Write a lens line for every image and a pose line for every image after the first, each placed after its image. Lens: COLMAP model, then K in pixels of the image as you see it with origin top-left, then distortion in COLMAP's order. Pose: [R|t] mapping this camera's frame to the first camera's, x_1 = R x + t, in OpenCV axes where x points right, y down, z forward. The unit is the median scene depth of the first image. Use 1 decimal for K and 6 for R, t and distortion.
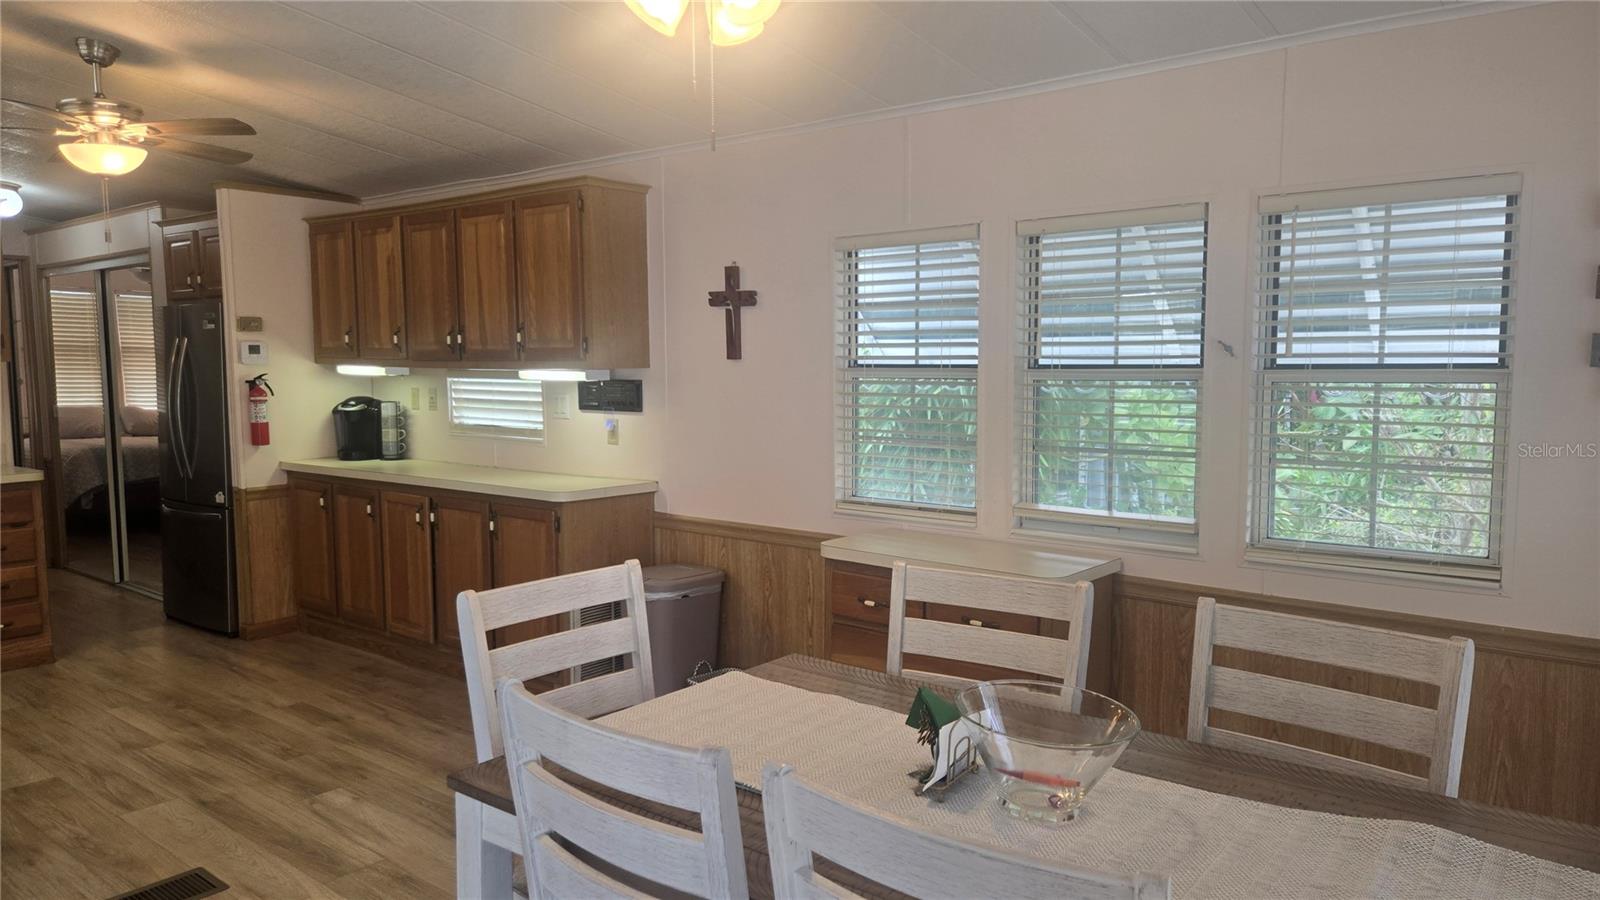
lens RADIAL K [[1075.8, 0, 806.1], [0, 1075.8, 458.5], [0, 0, 1]] dist [0.110743, -0.100535]
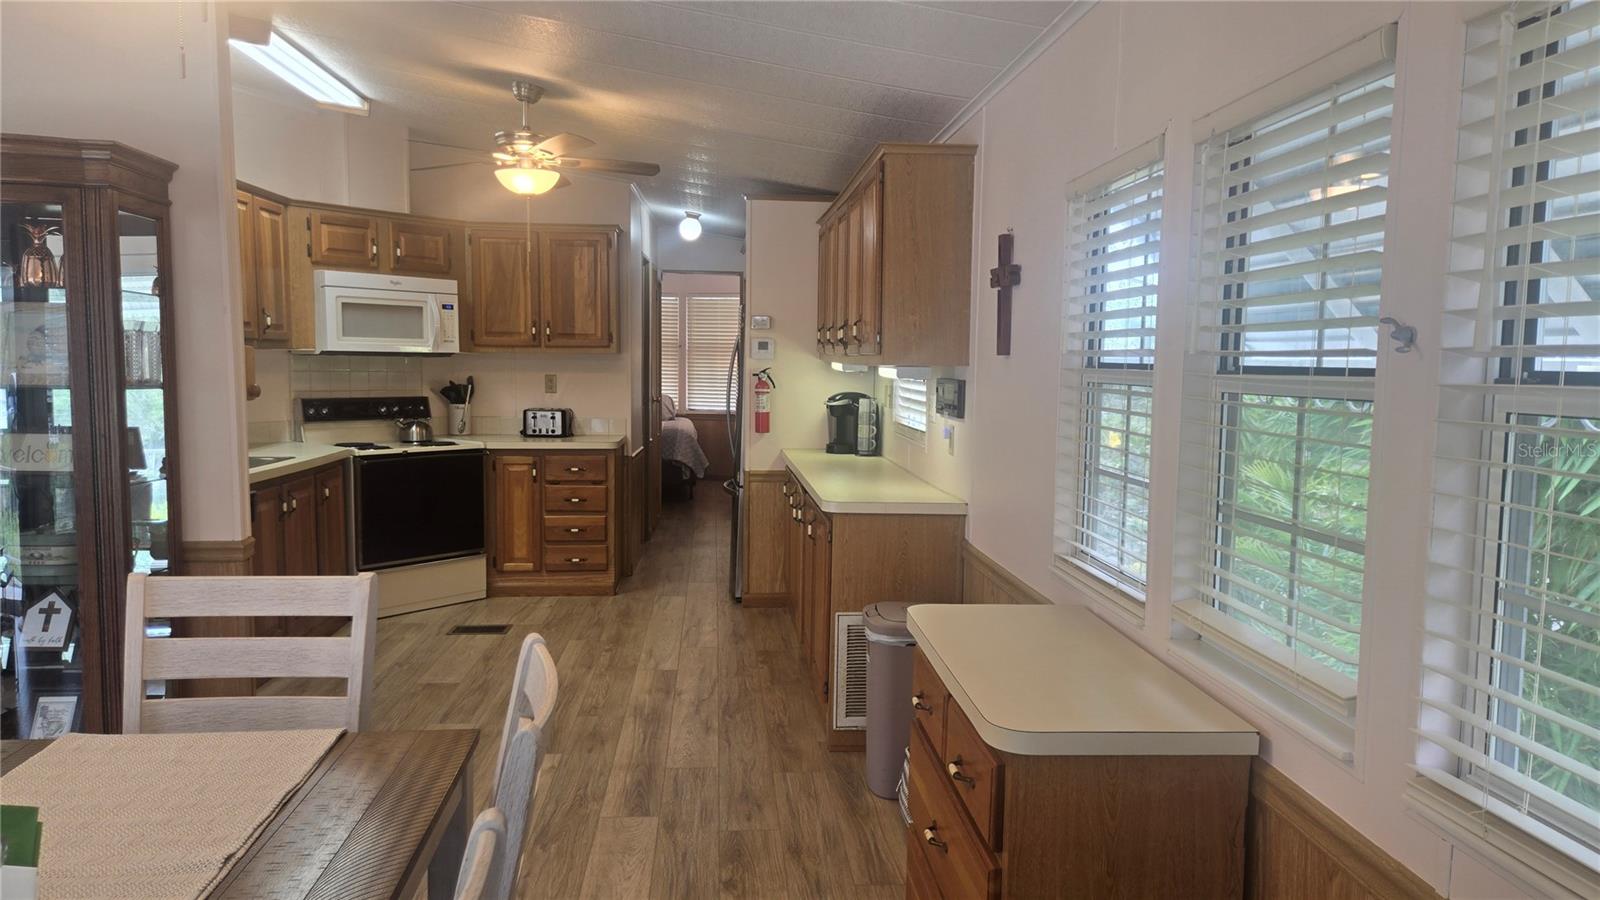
lens RADIAL K [[1075.8, 0, 806.1], [0, 1075.8, 458.5], [0, 0, 1]] dist [0.110743, -0.100535]
pose [[0.696450, 0.080885, -0.713033, 0.419776], [-0.084530, 0.995957, 0.030415, -0.031887], [0.712610, 0.039090, 0.700471, 0.384196]]
